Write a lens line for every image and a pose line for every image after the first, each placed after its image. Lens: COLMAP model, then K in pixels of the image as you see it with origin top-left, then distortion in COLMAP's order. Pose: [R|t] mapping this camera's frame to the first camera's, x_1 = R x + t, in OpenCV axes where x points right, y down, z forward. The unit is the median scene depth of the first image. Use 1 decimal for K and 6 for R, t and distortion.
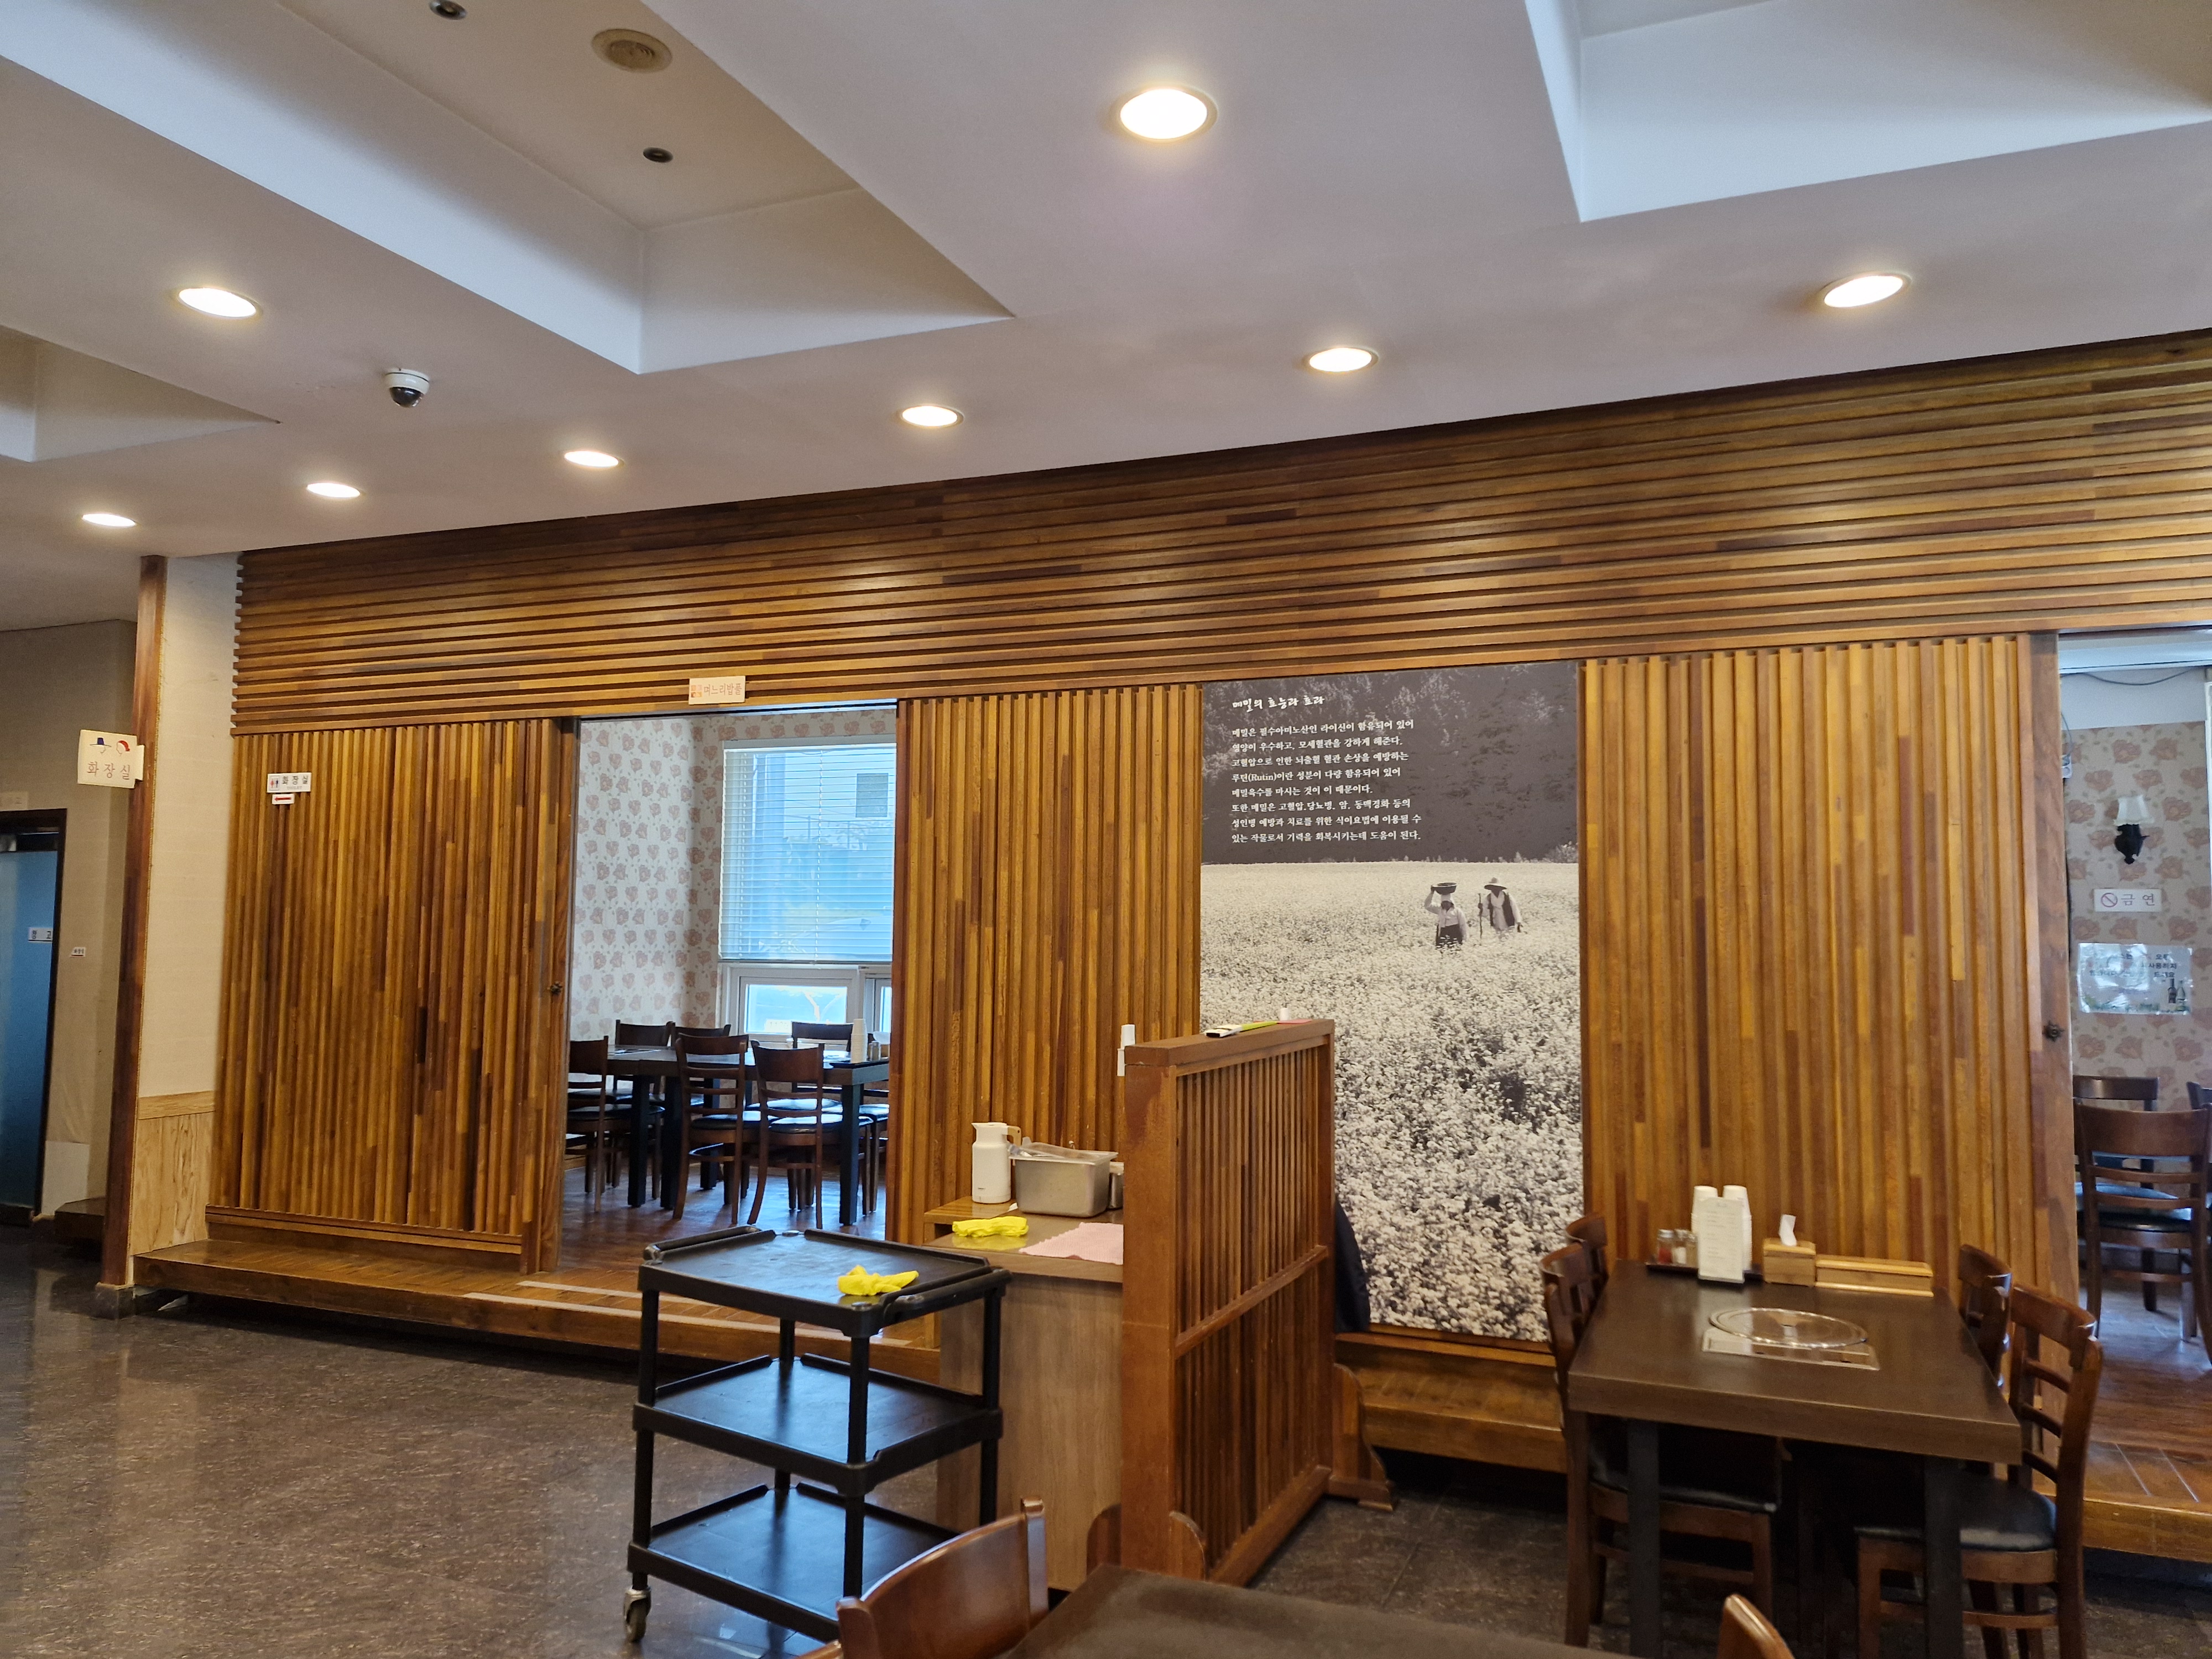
lens RADIAL K [[1503.8, 0, 1190.9], [0, 1503.8, 840.5], [0, 0, 1]] dist [0.047732, -0.002028]
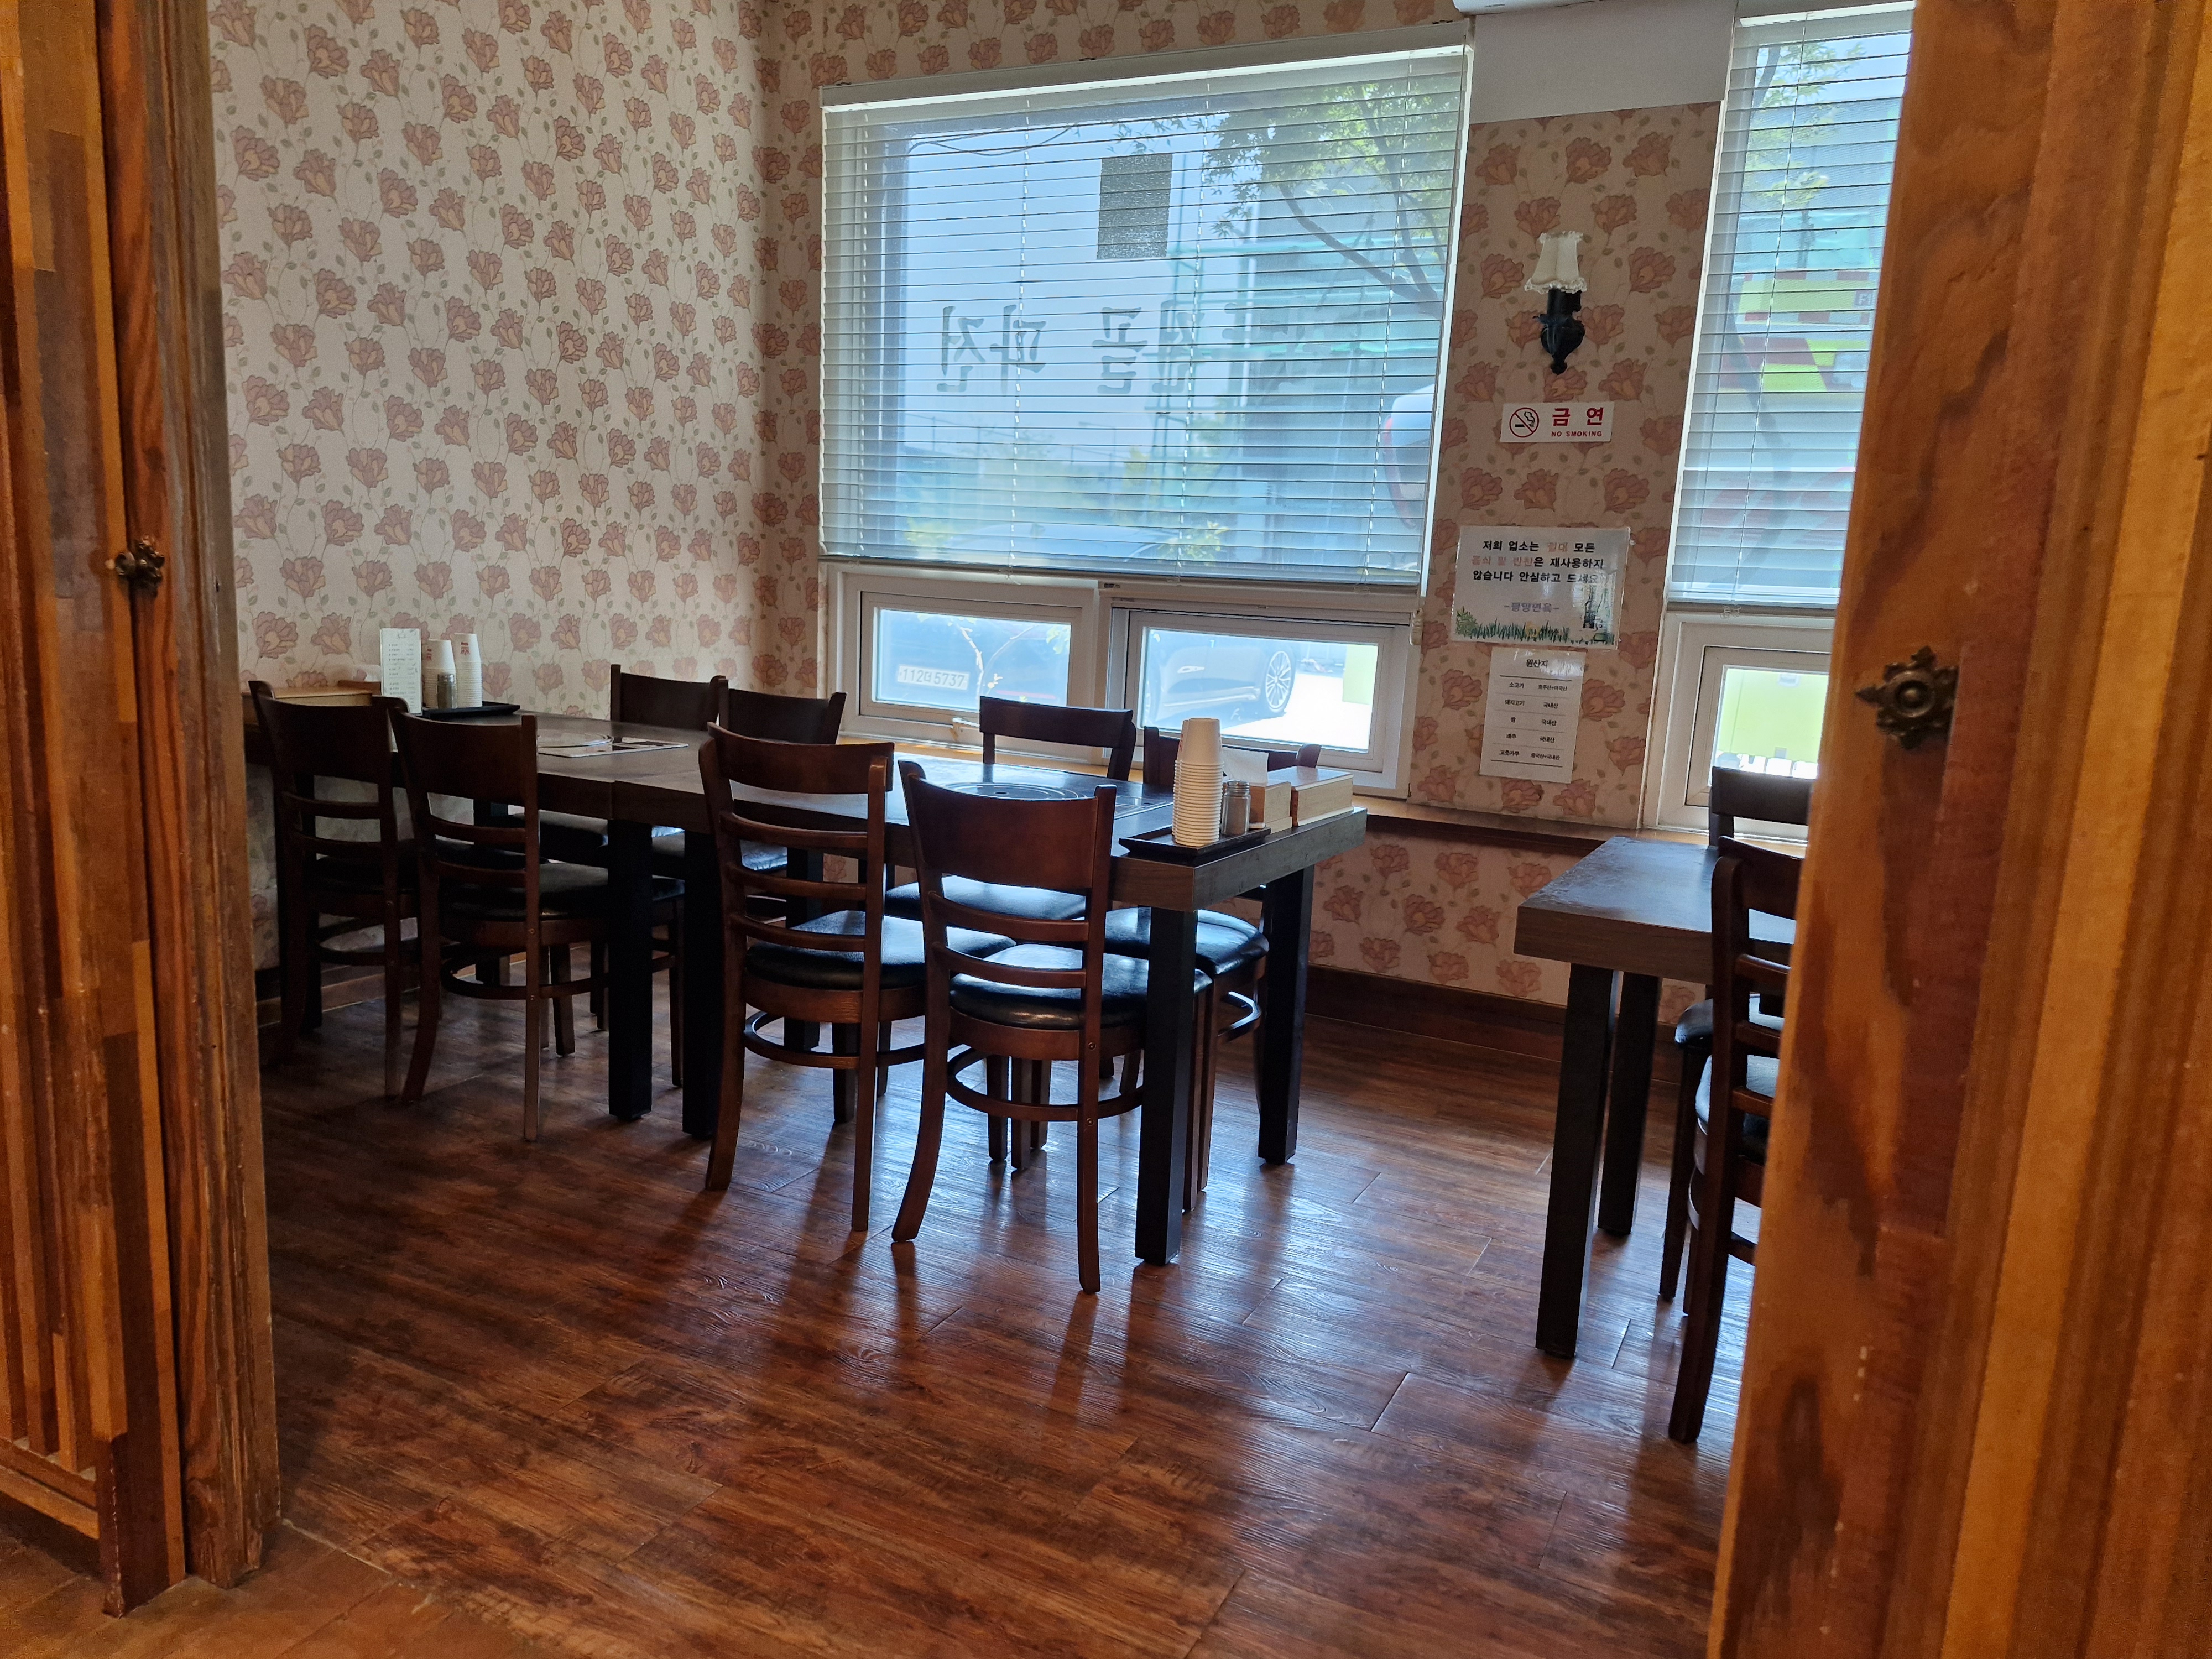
lens RADIAL K [[1503.8, 0, 1190.9], [0, 1503.8, 840.5], [0, 0, 1]] dist [0.047732, -0.002028]
pose [[0.996076, 0.062500, -0.062656, -0.154160], [-0.046402, 0.971704, 0.231601, 0.049980], [0.075358, -0.227785, 0.970791, 0.507169]]
